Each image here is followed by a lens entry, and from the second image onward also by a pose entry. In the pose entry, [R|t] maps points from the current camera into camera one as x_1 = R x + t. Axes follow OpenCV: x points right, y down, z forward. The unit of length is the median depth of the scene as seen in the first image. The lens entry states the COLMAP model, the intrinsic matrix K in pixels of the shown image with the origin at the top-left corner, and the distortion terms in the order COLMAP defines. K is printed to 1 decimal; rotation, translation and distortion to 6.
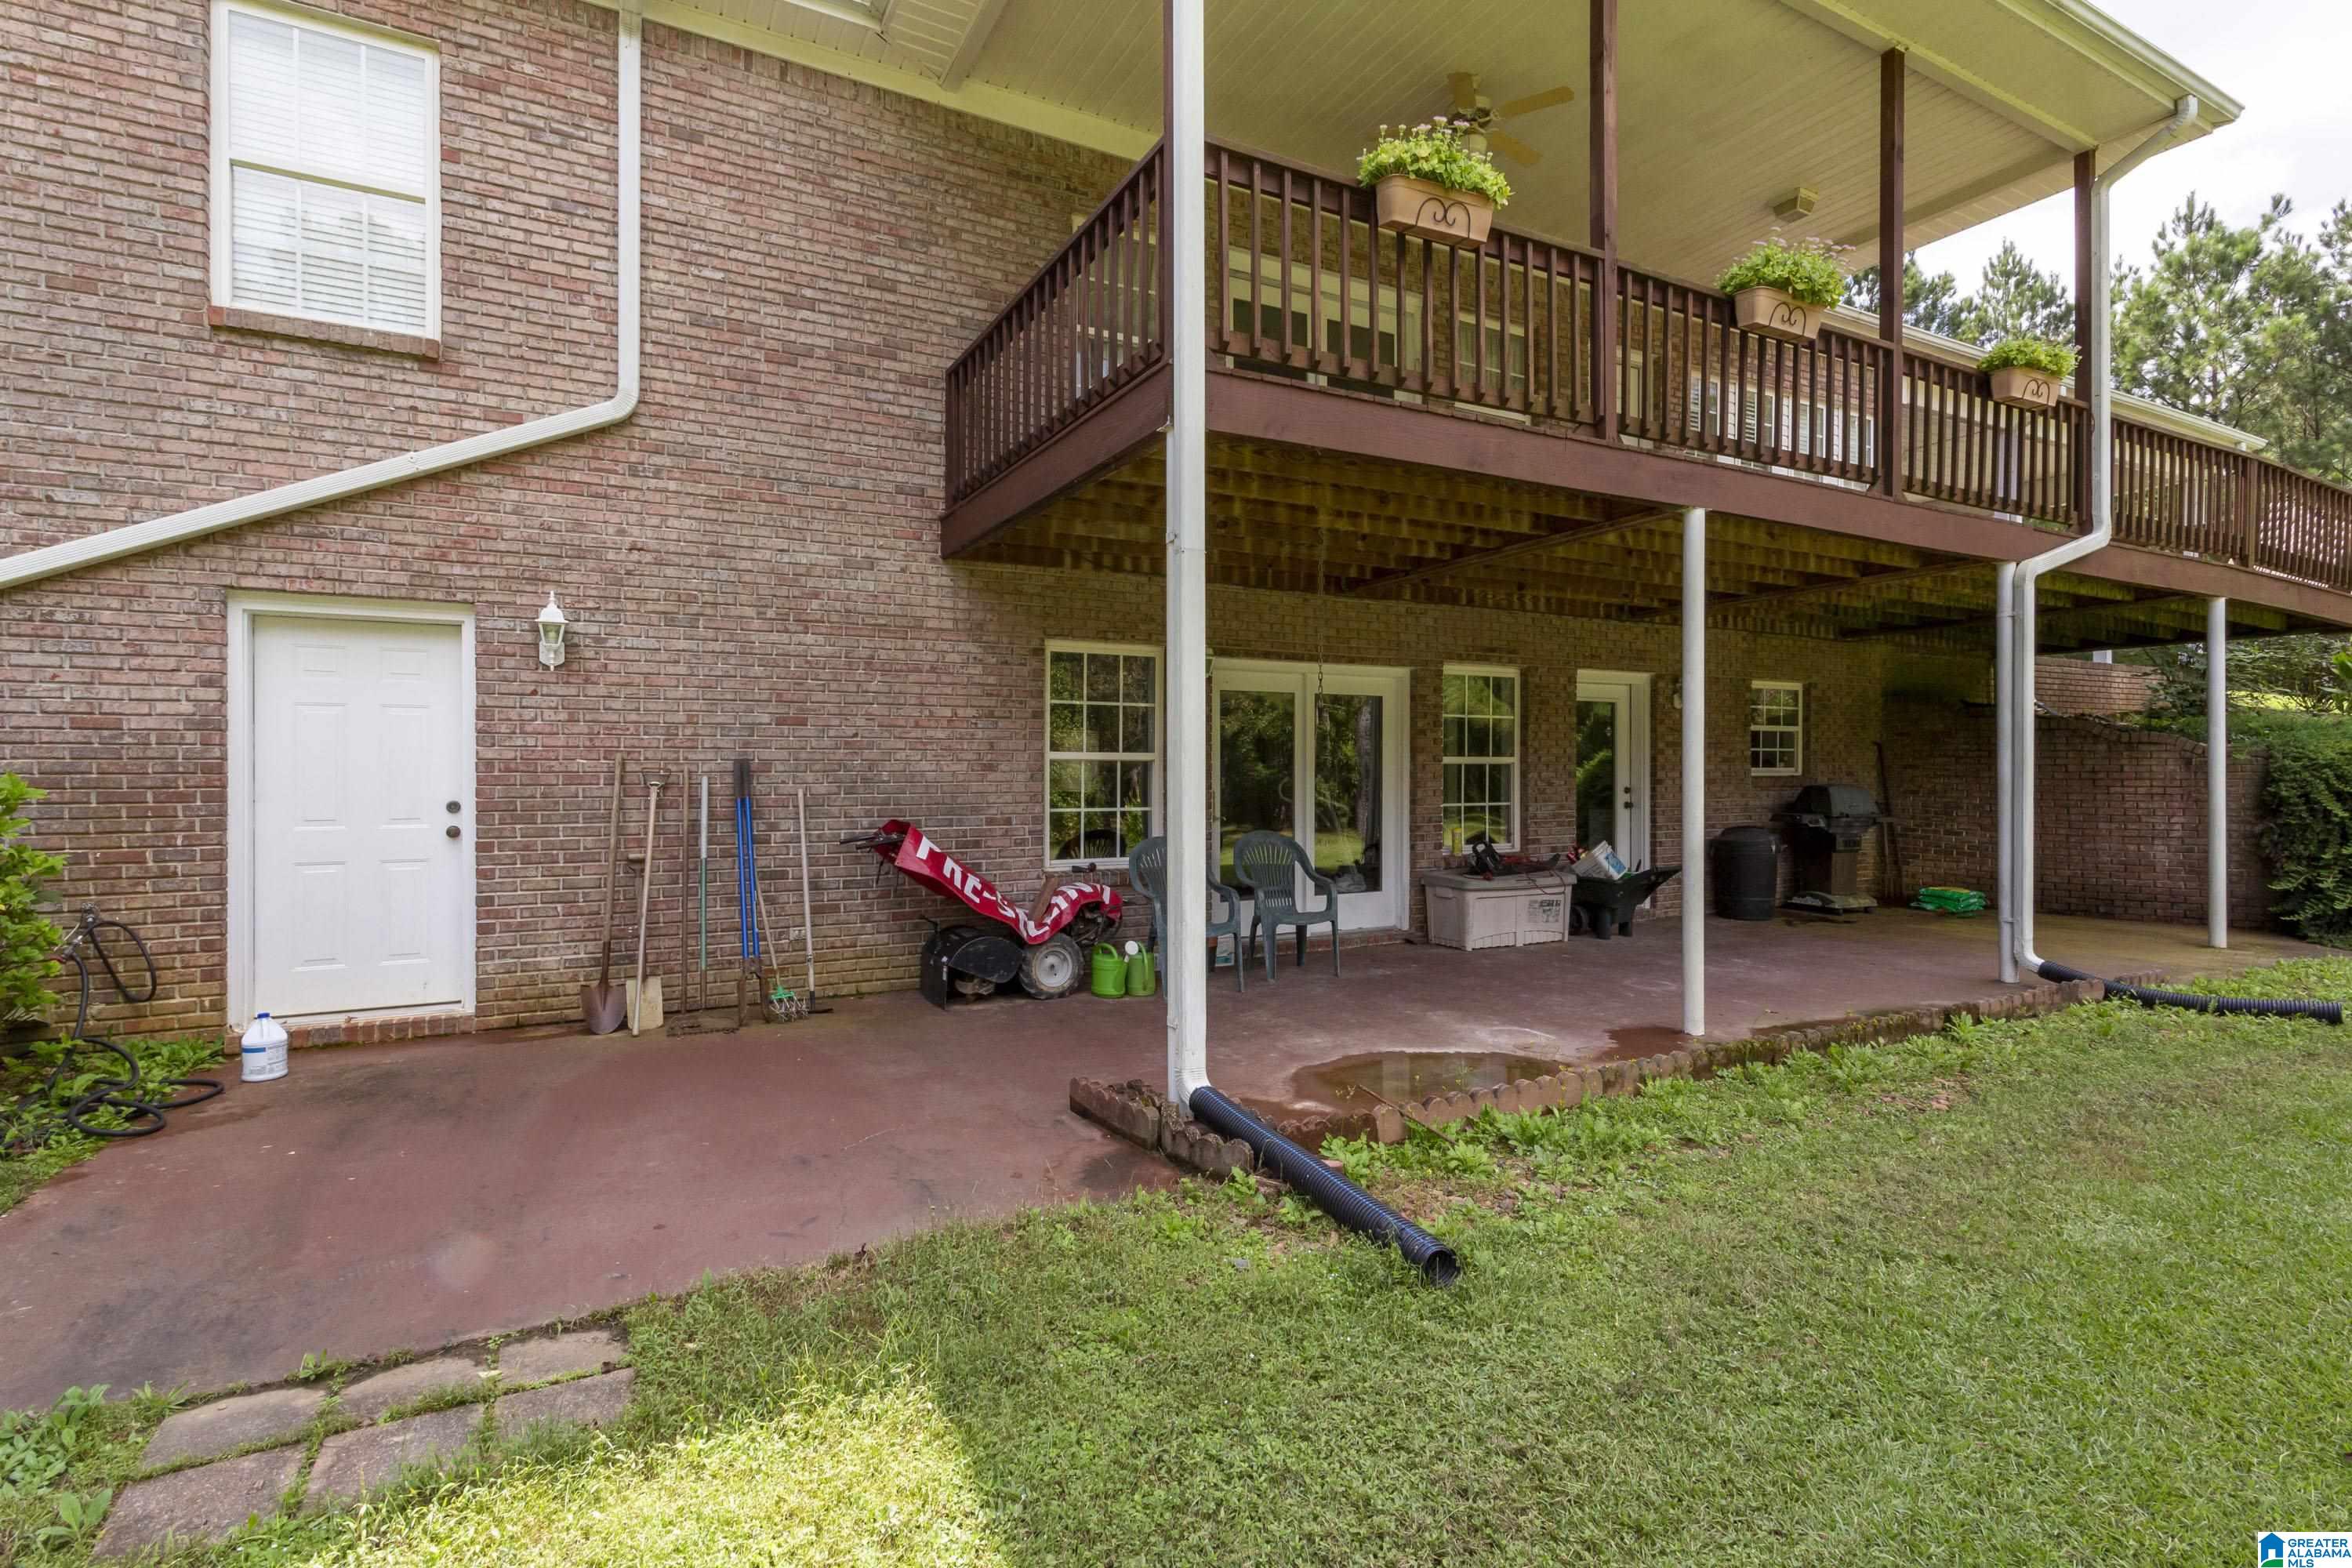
lens RADIAL K [[1139.9, 0, 1173.5], [0, 1139.9, 785.0], [0, 0, 1]] dist [0.002395, 0.001172]
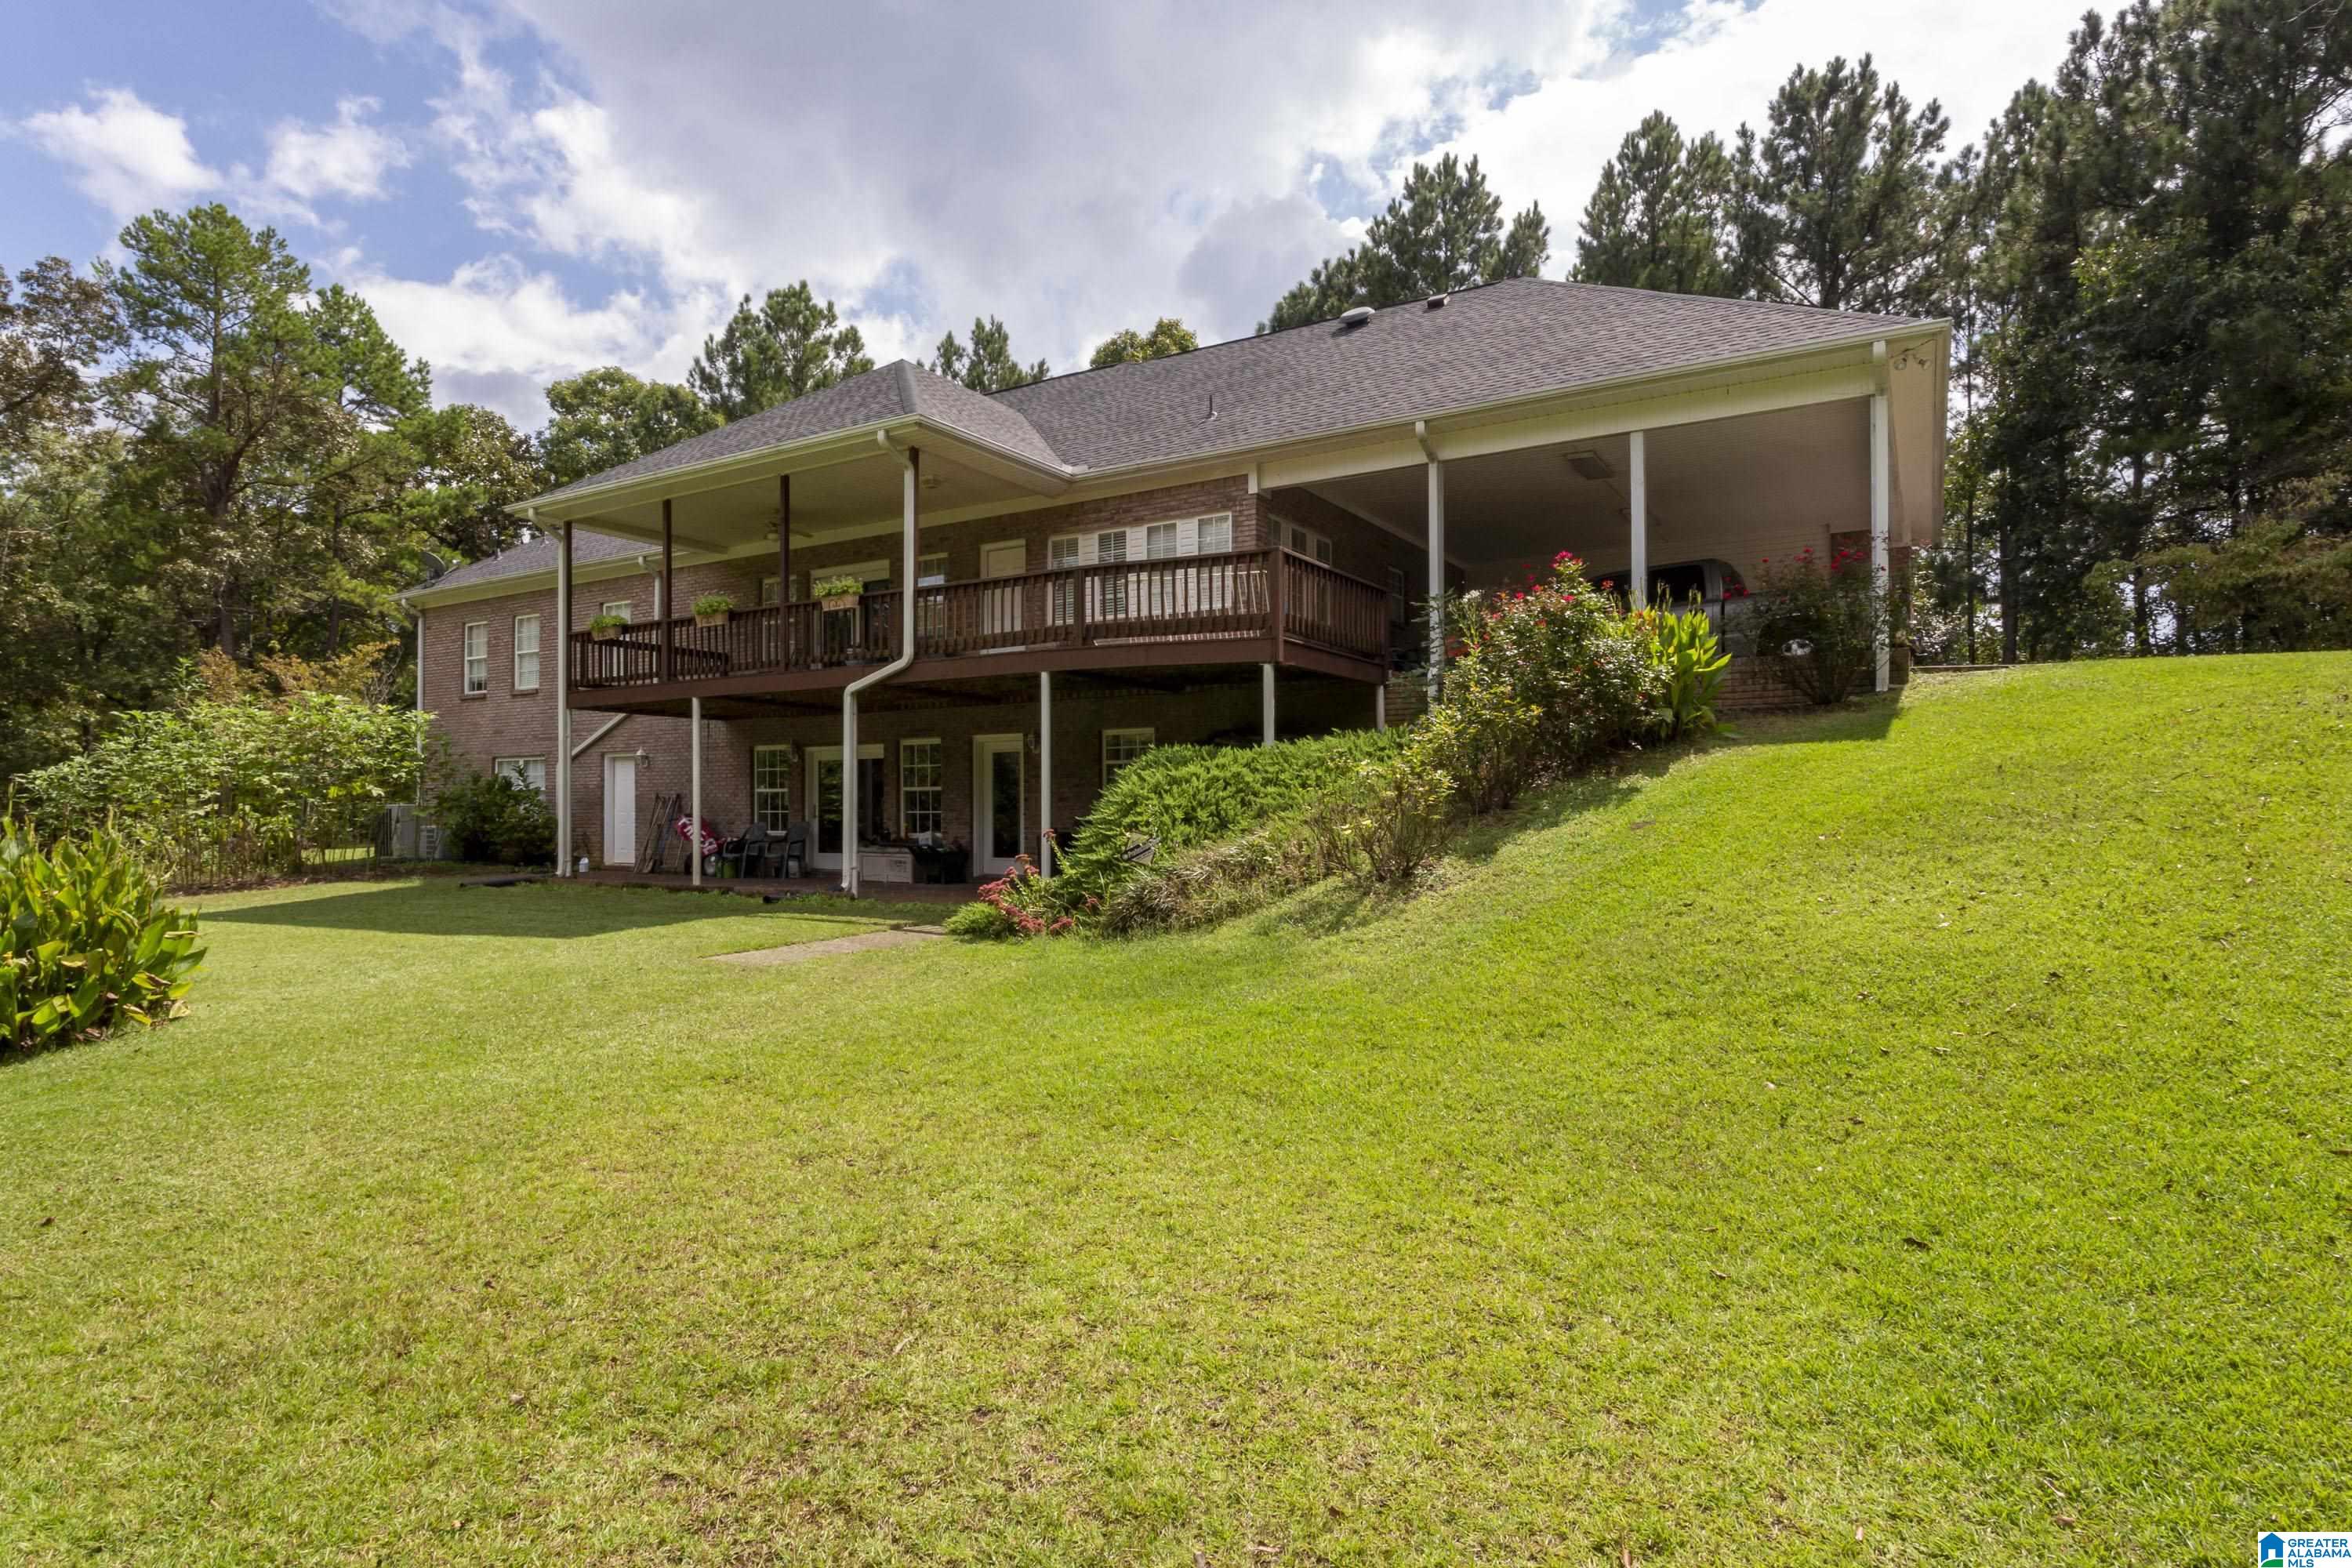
lens RADIAL K [[1291.9, 0, 1168.9], [0, 1291.9, 788.0], [0, 0, 1]] dist [-0.003740, 0.000227]
pose [[0.482274, -0.017220, -0.875851, 3.595762], [-0.006160, 0.999715, -0.023048, 0.037317], [0.875999, 0.016511, 0.482030, 0.503217]]
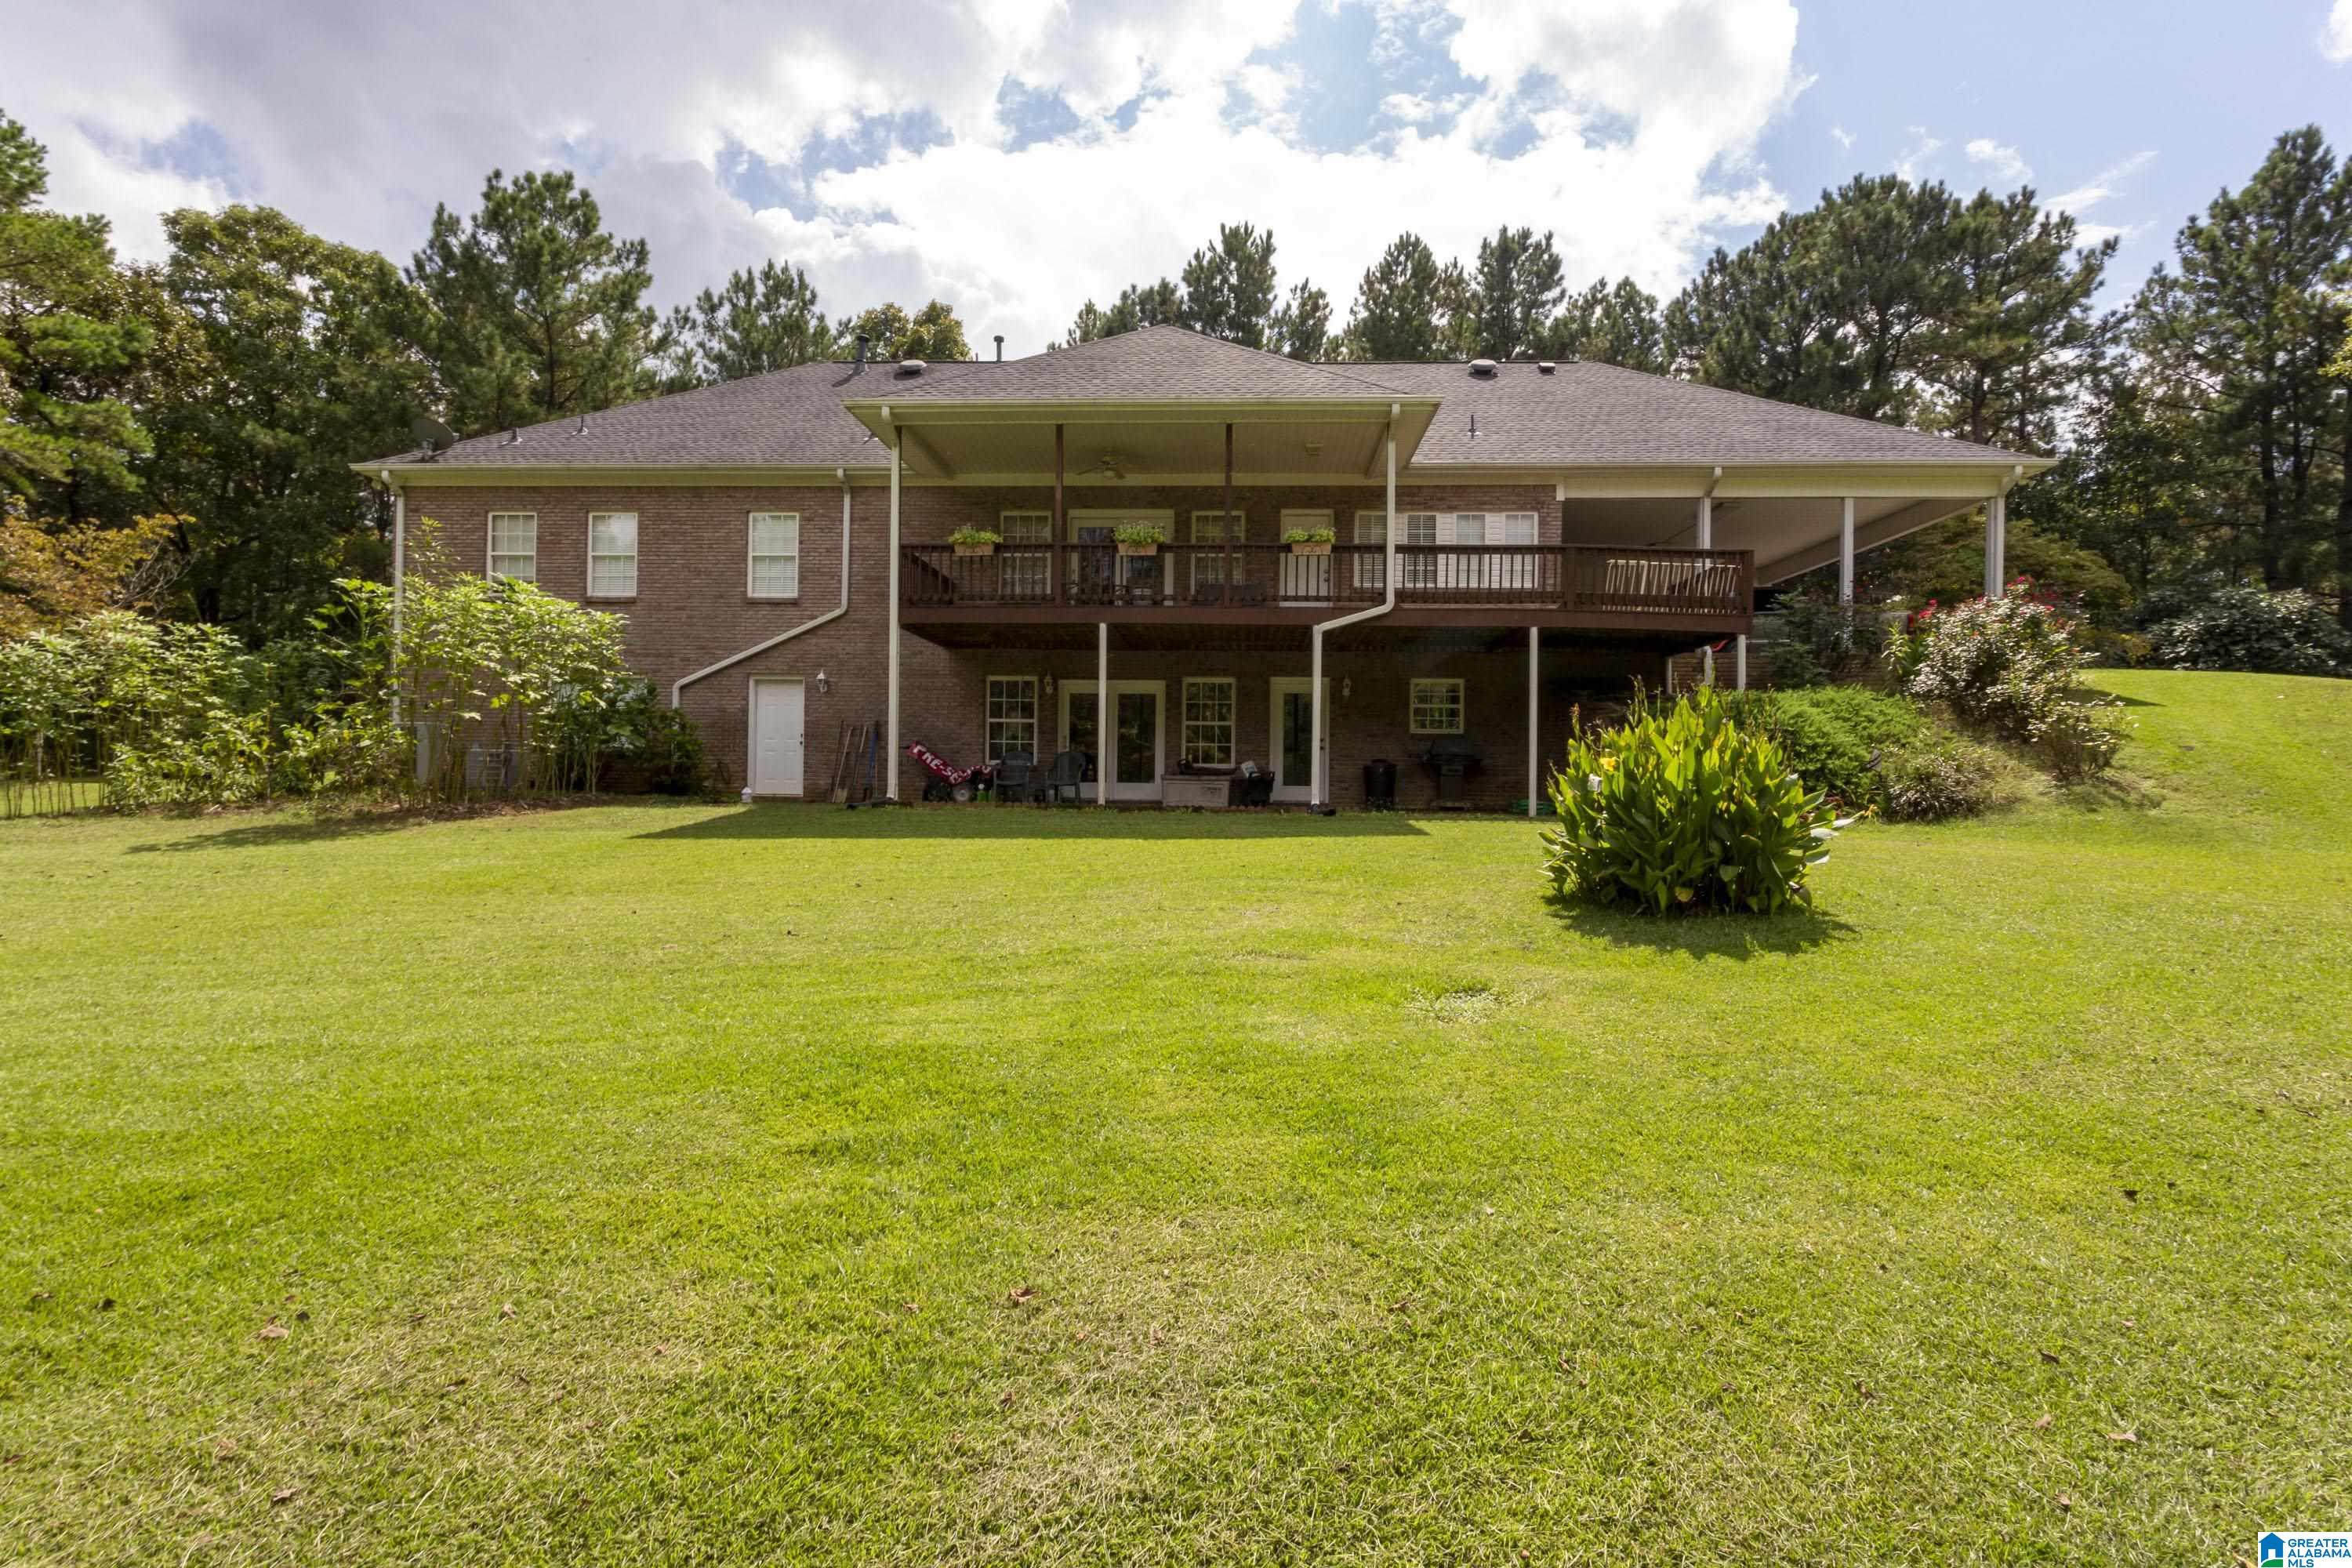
lens RADIAL K [[1139.9, 0, 1187.9], [0, 1139.9, 786.1], [0, 0, 1]] dist [0.002395, 0.001172]
pose [[0.851632, 0.013269, -0.523971, 2.043165], [-0.018649, 0.999814, -0.004991, 0.160641], [0.523808, 0.014022, 0.851721, -1.222202]]
